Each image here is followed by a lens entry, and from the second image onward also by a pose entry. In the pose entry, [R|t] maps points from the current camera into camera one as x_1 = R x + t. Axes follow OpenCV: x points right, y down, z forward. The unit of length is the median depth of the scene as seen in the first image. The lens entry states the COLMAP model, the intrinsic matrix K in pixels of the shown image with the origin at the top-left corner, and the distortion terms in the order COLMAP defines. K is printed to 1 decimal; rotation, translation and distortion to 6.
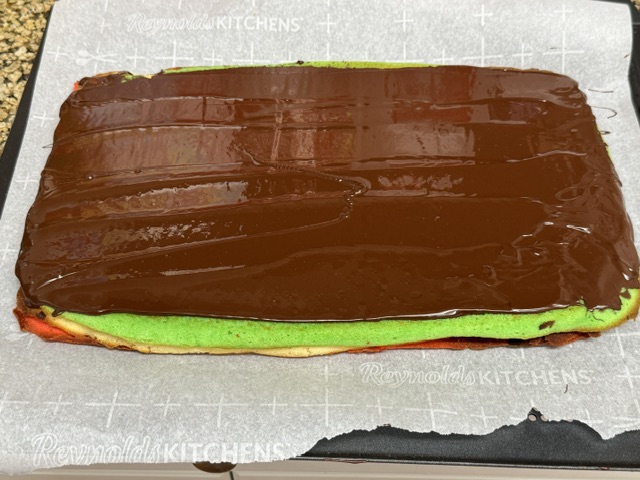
lens RADIAL K [[837.6, 0, 320.0], [0, 837.6, 240.0], [0, 0, 1]] dist [-0.024098, -0.046047]
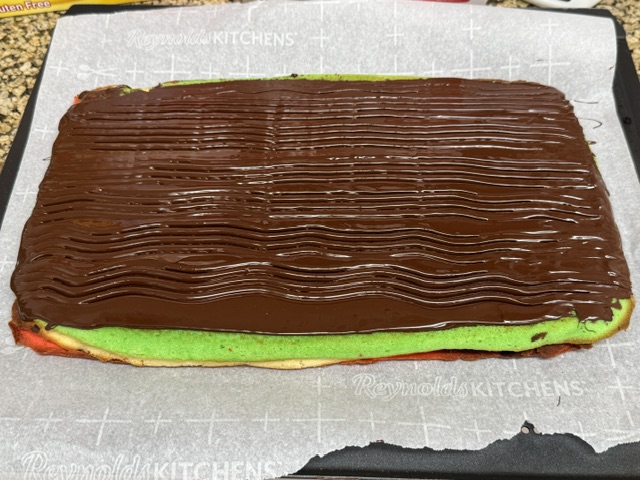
lens RADIAL K [[748.5, 0, 320.0], [0, 748.5, 240.0], [0, 0, 1]] dist [0.009455, -0.239684]
pose [[0.999988, -0.004894, 0.000418, 0.008971], [0.004891, 0.999969, 0.006148, -0.020503], [-0.000448, -0.006146, 0.999981, 0.103562]]
